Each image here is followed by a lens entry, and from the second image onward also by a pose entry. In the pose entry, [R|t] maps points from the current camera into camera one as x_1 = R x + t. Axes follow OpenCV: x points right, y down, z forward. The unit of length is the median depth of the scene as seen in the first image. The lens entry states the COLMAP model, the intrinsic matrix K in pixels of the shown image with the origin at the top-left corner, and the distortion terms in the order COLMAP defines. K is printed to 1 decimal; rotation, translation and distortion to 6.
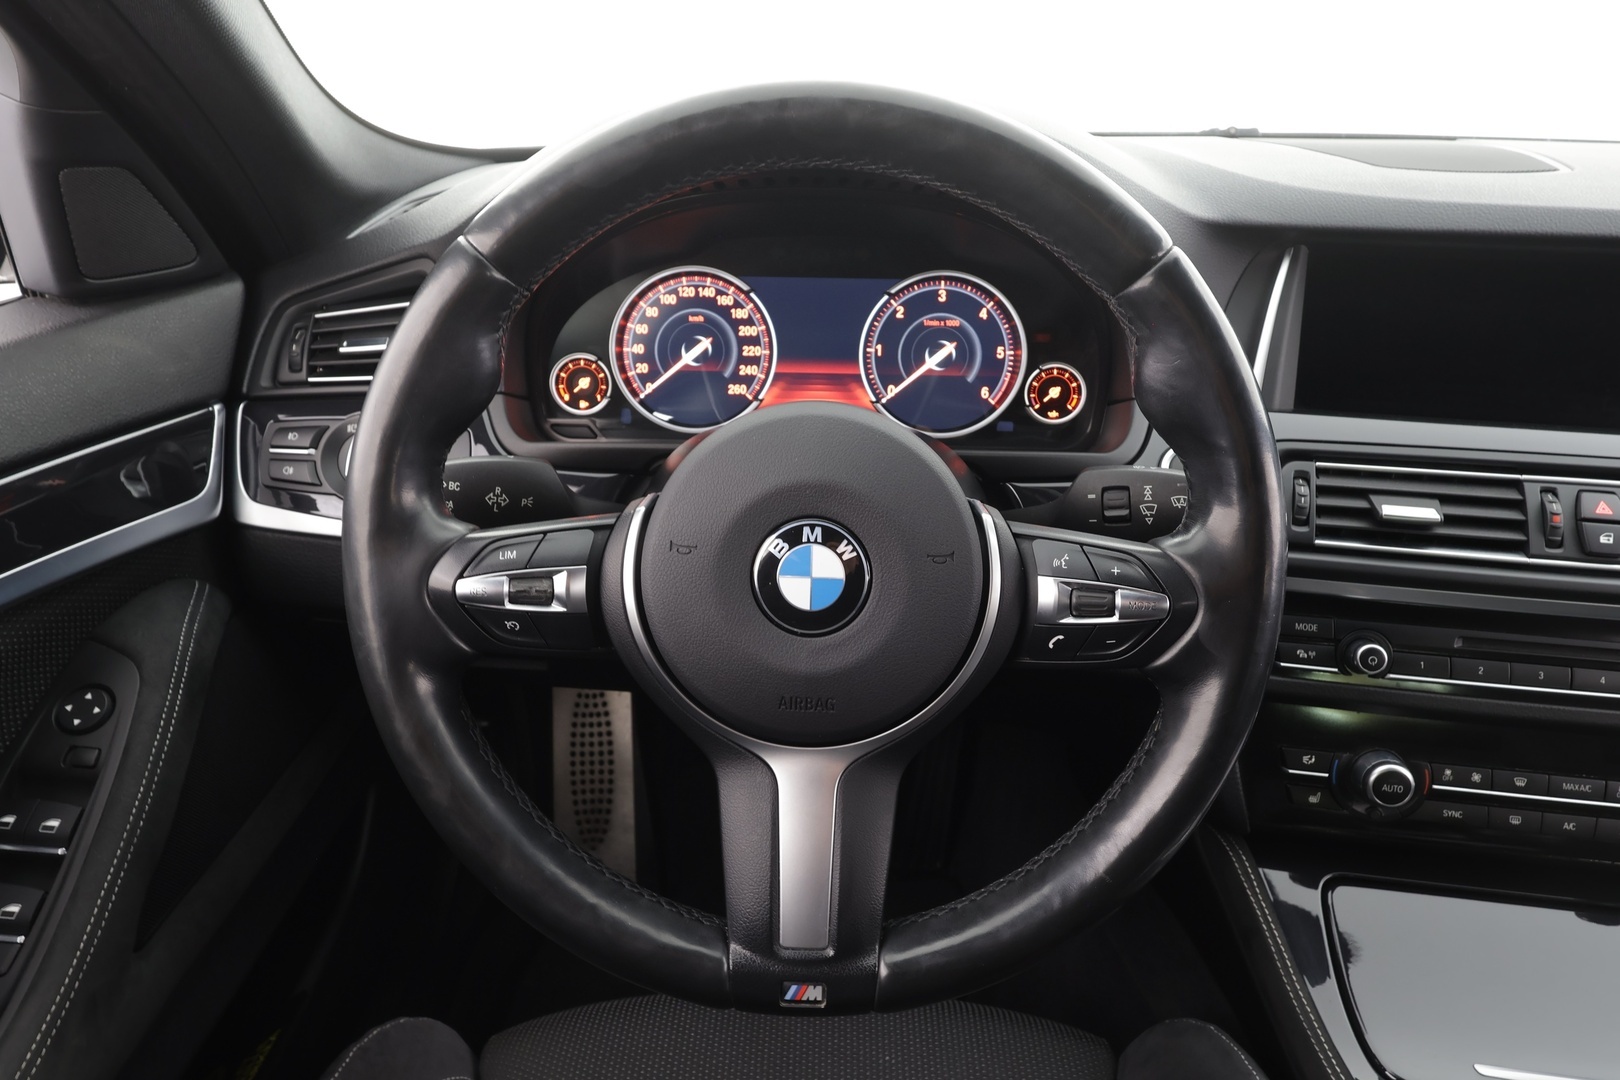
lens RADIAL K [[1035.4, 0, 810.6], [0, 1035.4, 545.9], [0, 0, 1]] dist [-0.002612, 0.001832]
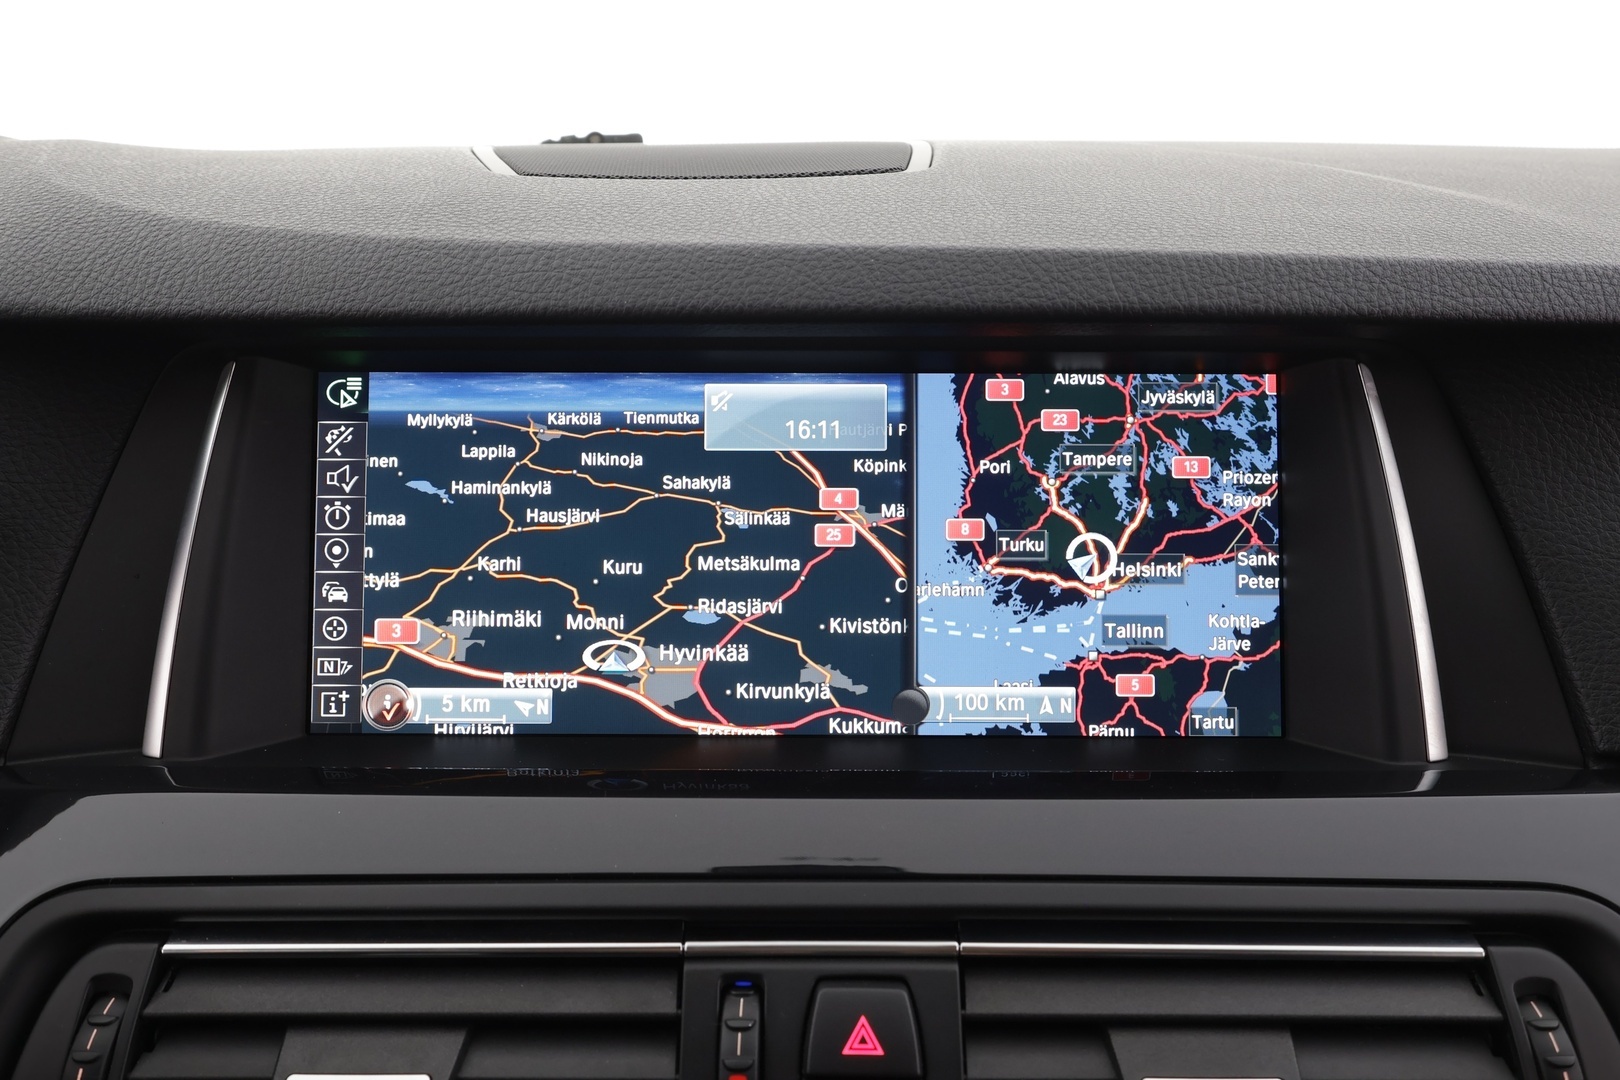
lens RADIAL K [[1160.3, 0, 810.0], [0, 1160.3, 540.0], [0, 0, 1]] dist [0.004312, 0.001150]
pose [[0.989316, -0.066275, 0.129849, 0.598752], [0.077642, 0.993392, -0.084519, -0.151362], [-0.123389, 0.093698, 0.987925, 0.488973]]
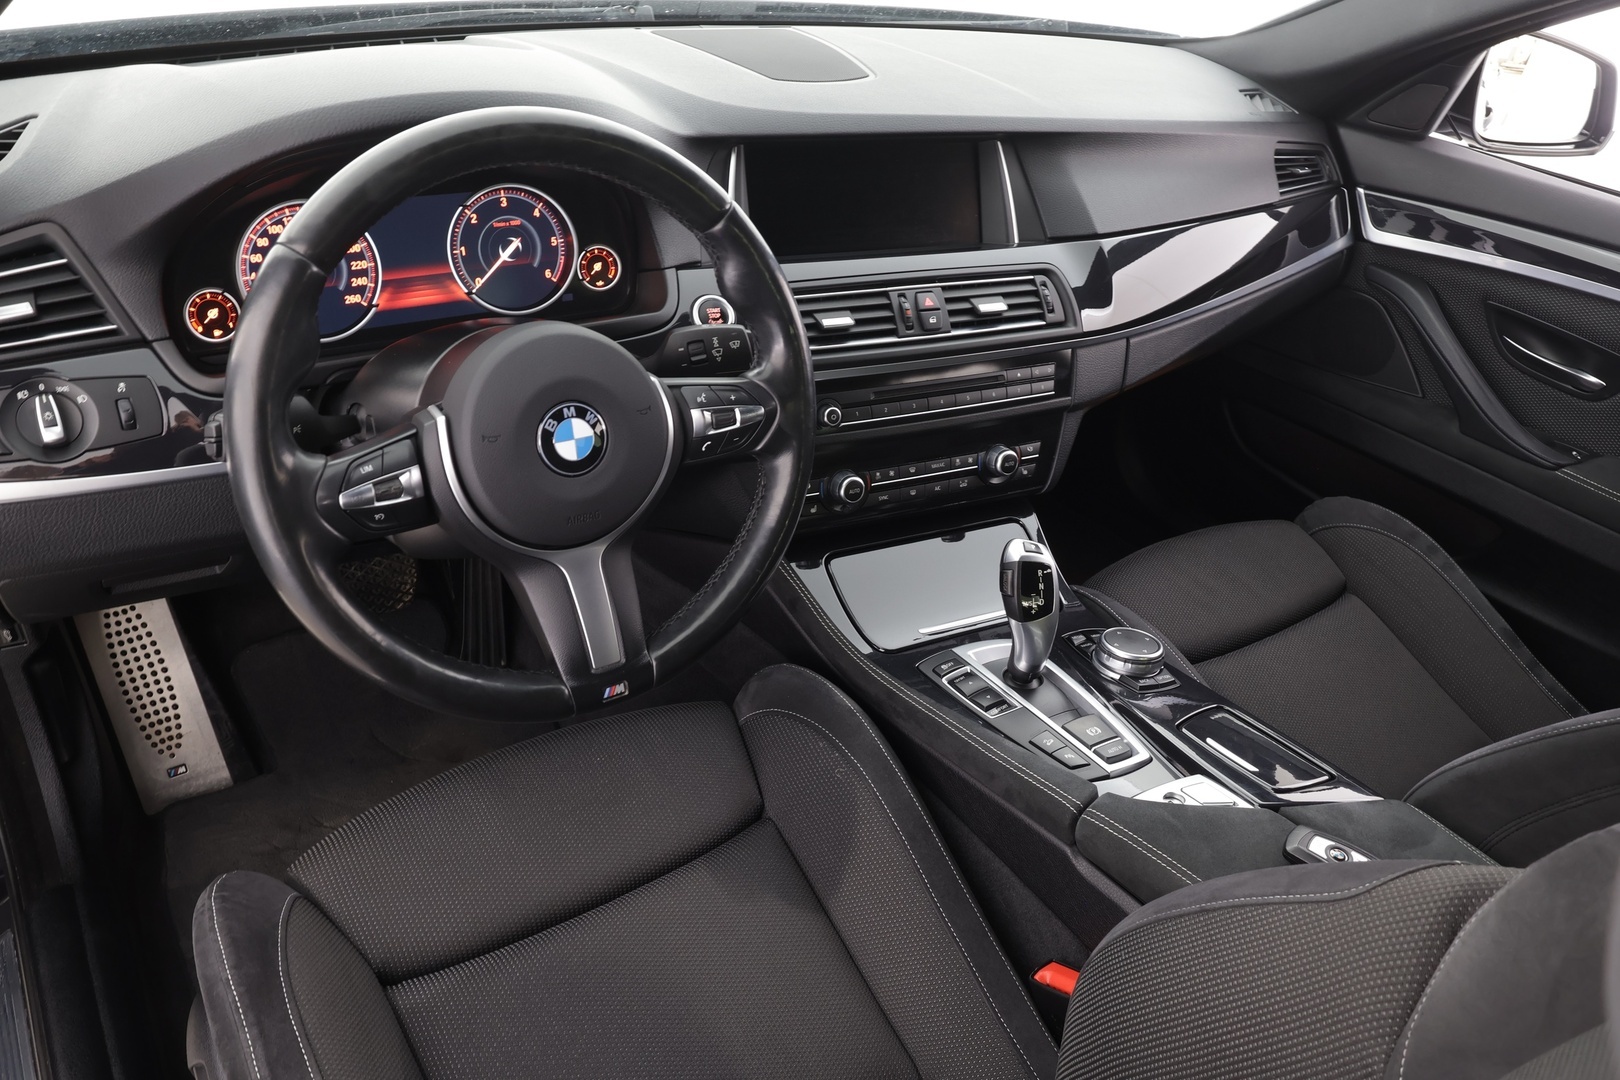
lens RADIAL K [[1160.3, 0, 810.0], [0, 1160.3, 540.0], [0, 0, 1]] dist [0.004312, 0.001150]
pose [[0.808689, -0.258187, 0.528547, -0.428189], [0.161457, 0.961443, 0.222618, -0.098819], [-0.565645, -0.094691, 0.819194, -0.419315]]
